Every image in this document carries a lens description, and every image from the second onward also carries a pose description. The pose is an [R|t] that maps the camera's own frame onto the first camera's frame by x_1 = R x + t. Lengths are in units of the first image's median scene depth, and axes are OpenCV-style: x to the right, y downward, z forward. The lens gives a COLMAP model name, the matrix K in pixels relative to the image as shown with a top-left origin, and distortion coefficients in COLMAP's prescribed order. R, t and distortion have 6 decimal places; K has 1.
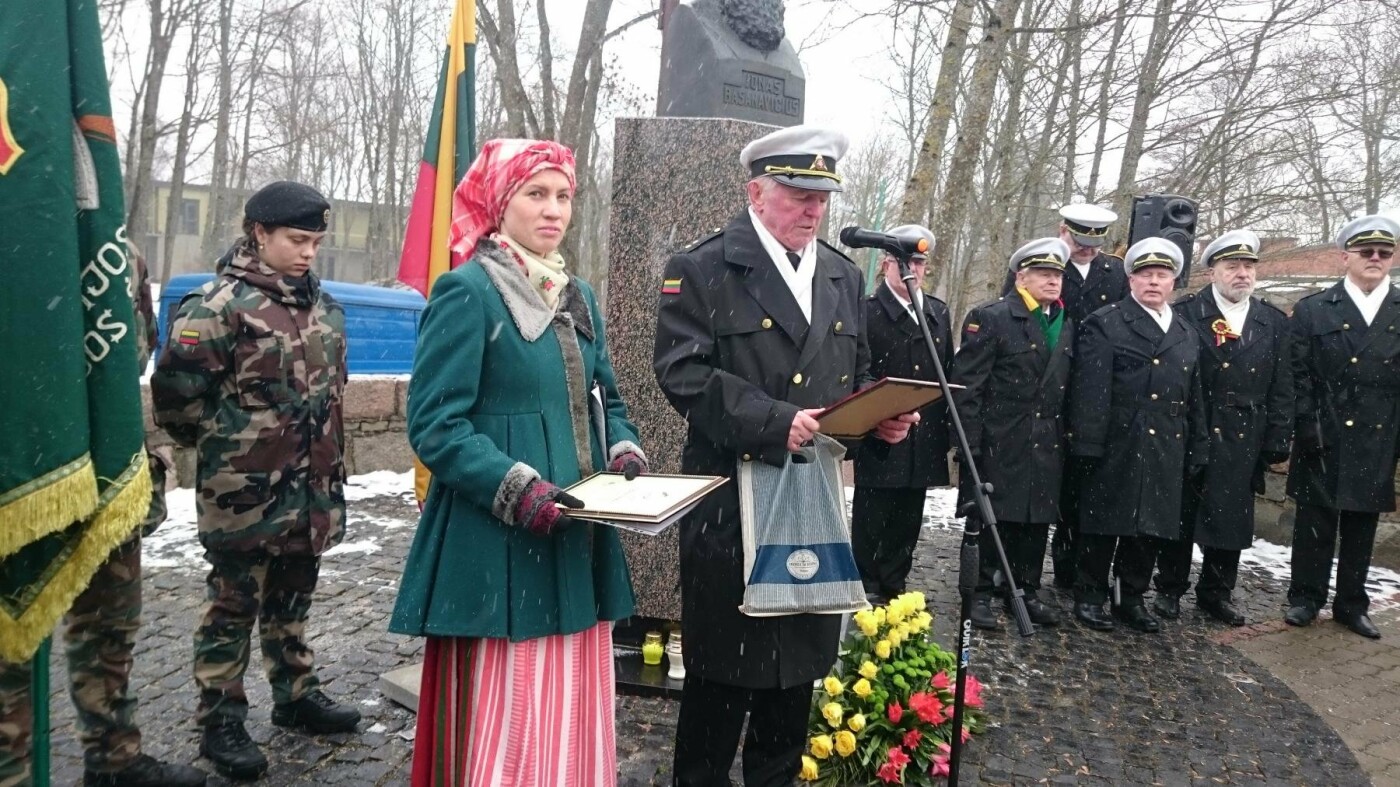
lens RADIAL K [[1015.9, 0, 700.2], [0, 1015.9, 398.0], [0, 0, 1]] dist [-0.015409, 0.012691]
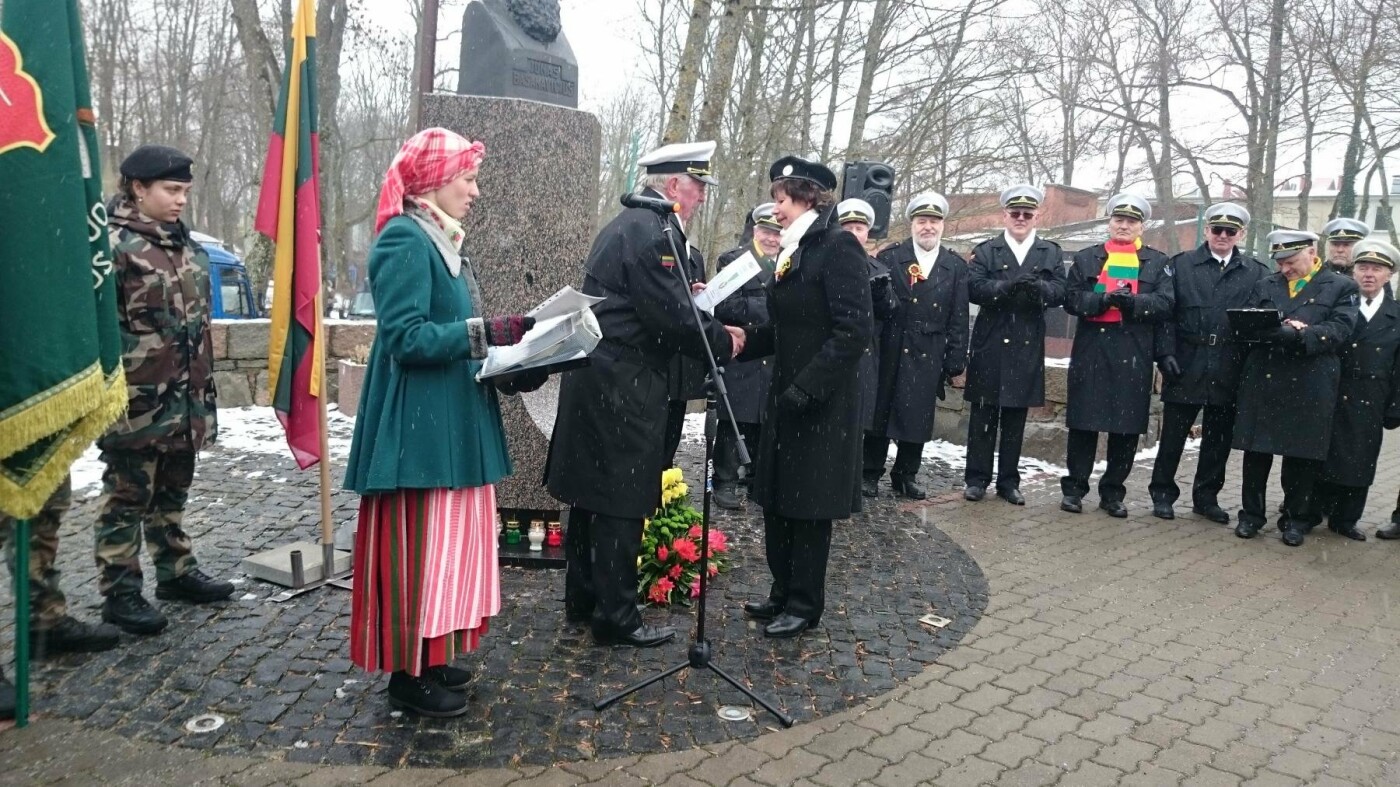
lens RADIAL K [[1015.9, 0, 711.9], [0, 1015.9, 395.7], [0, 0, 1]] dist [-0.015409, 0.012691]
pose [[0.969152, -0.033759, 0.244142, -0.053809], [0.022553, 0.998566, 0.048550, 0.030780], [-0.245431, -0.041547, 0.968523, -0.256478]]
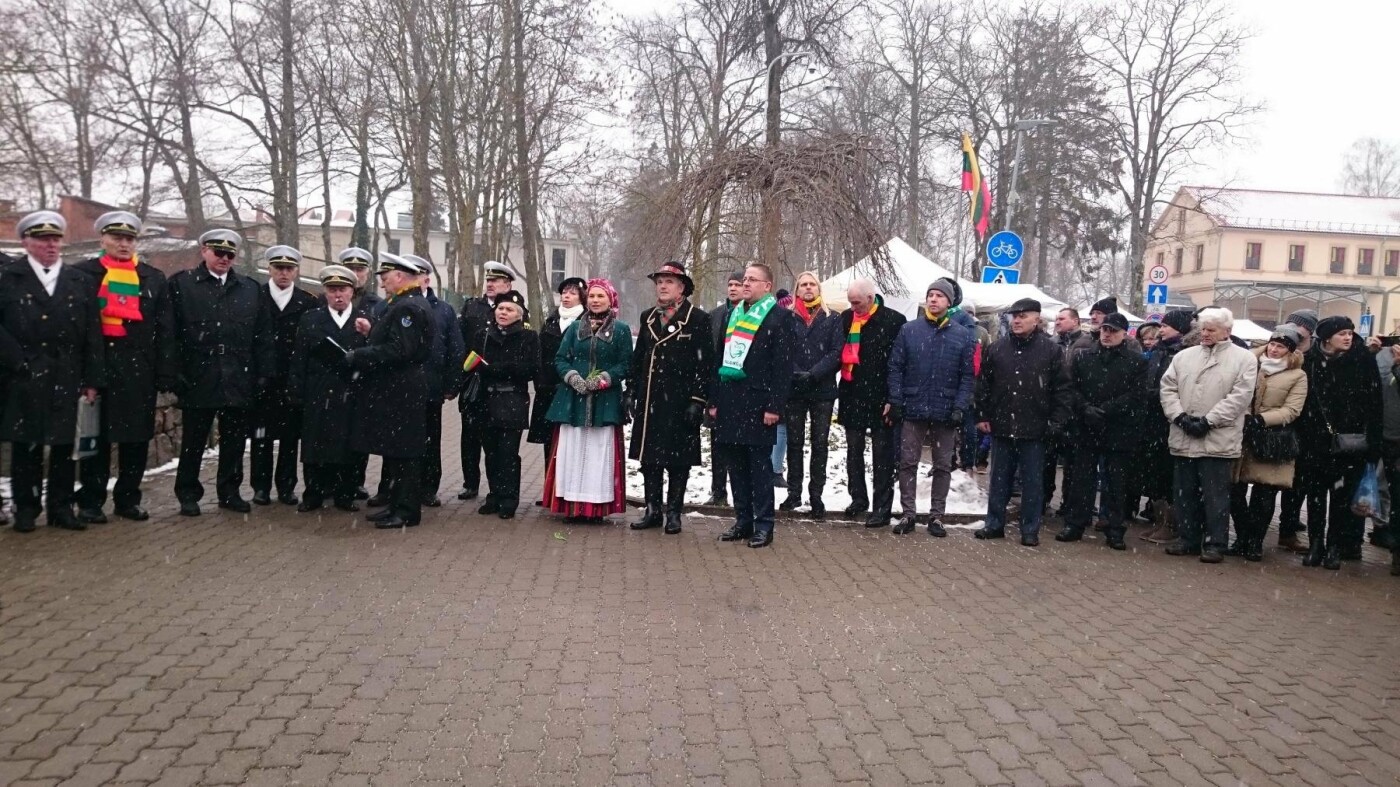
lens RADIAL K [[1015.9, 0, 682.8], [0, 1015.9, 398.2], [0, 0, 1]] dist [-0.015409, 0.012691]
pose [[0.446541, -0.085861, 0.890634, -0.126272], [0.058357, 0.996061, 0.066766, 0.053610], [-0.892858, 0.022161, 0.449793, -0.432582]]
